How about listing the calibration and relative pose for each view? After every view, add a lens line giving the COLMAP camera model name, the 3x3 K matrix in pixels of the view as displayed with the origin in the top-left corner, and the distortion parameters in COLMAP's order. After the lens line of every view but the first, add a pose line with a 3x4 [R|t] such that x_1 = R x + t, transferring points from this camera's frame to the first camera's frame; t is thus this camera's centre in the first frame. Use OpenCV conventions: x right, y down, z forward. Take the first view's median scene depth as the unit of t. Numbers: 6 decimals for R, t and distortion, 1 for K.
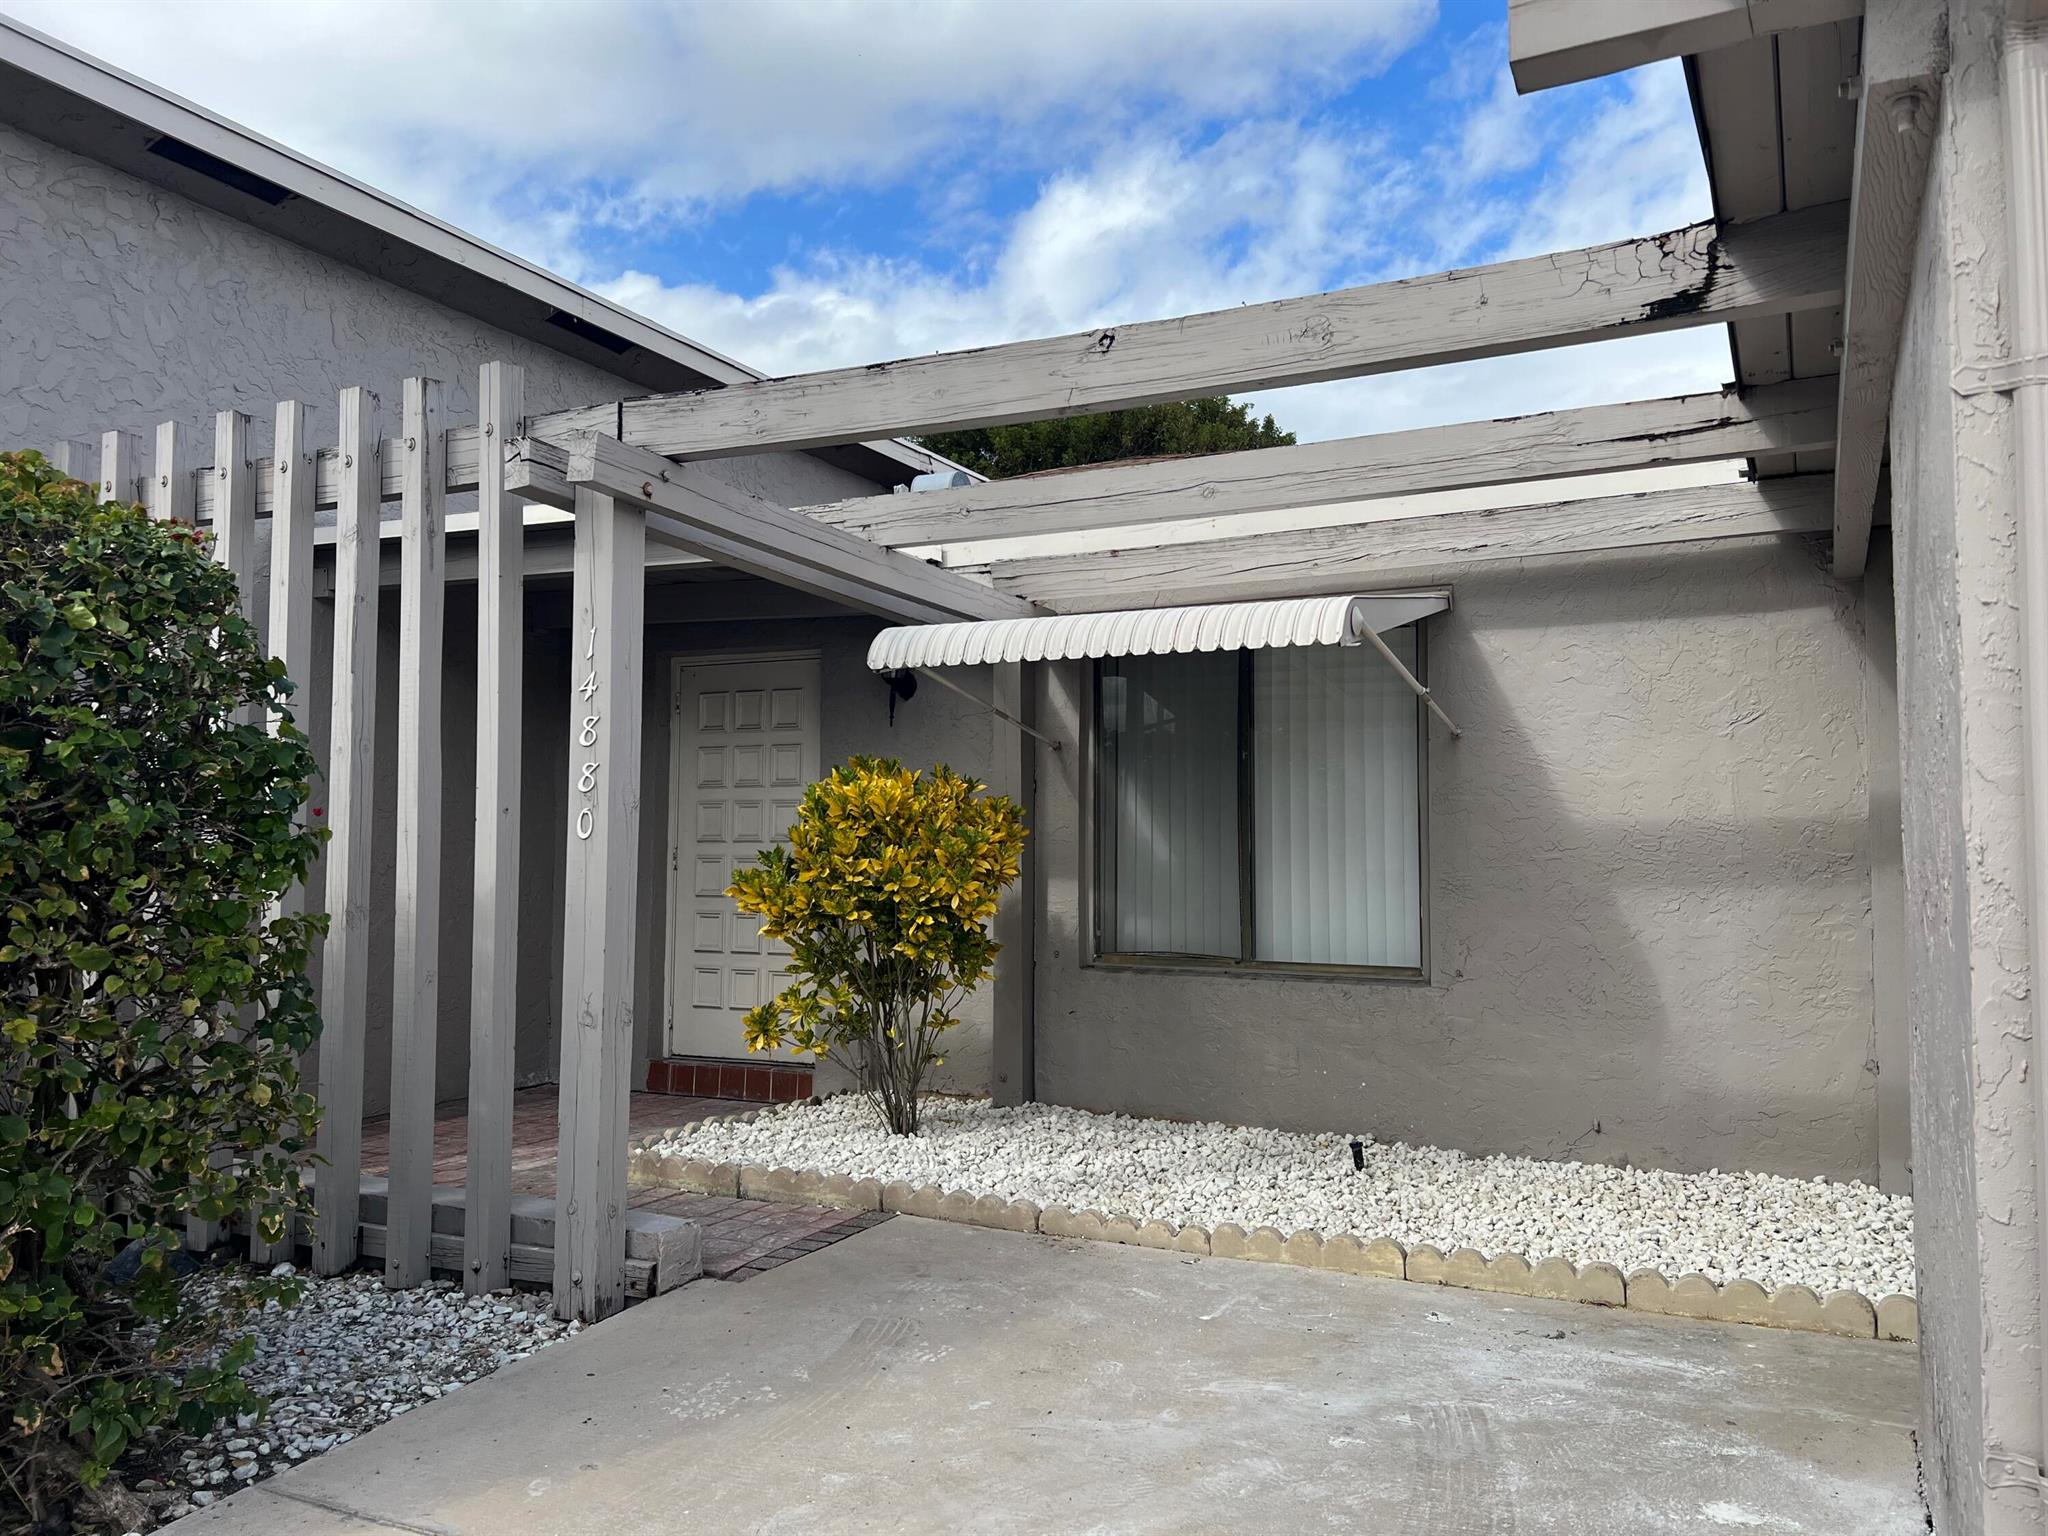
lens RADIAL K [[1525.9, 0, 1017.2], [0, 1525.9, 754.6], [0, 0, 1]] dist [0.111689, -0.189695]
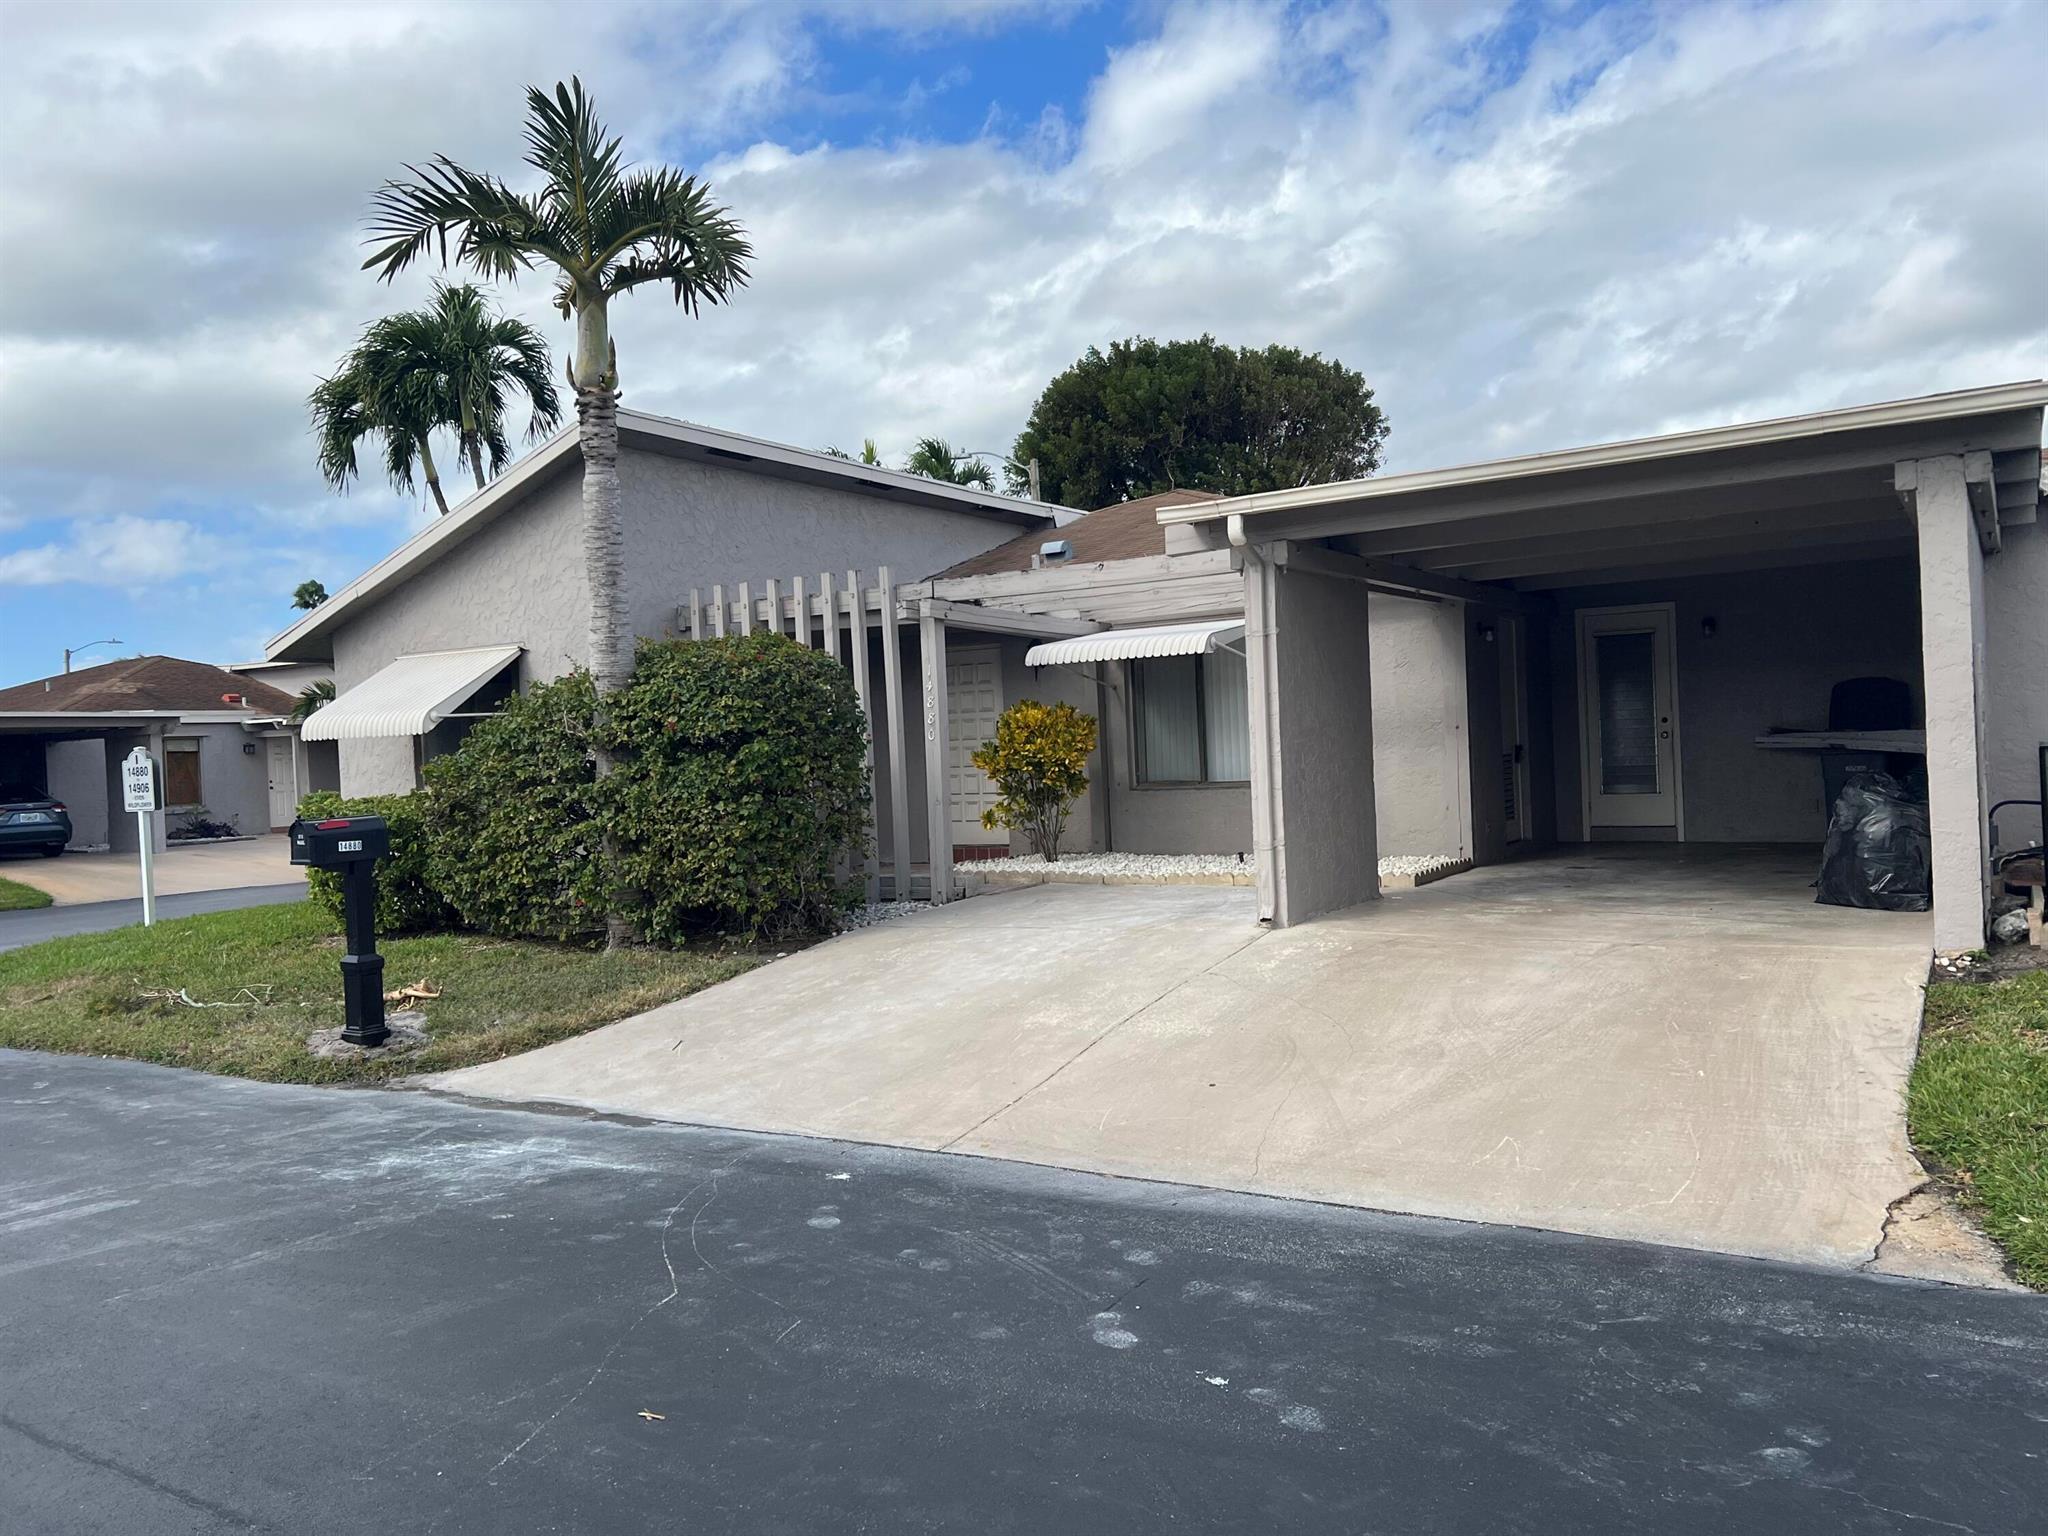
lens RADIAL K [[1525.9, 0, 1017.2], [0, 1525.9, 754.6], [0, 0, 1]] dist [0.111689, -0.189695]
pose [[0.993982, -0.045827, -0.099494, 0.110141], [0.052710, 0.996313, 0.067693, -0.071691], [0.096025, -0.072530, 0.992733, -1.266970]]
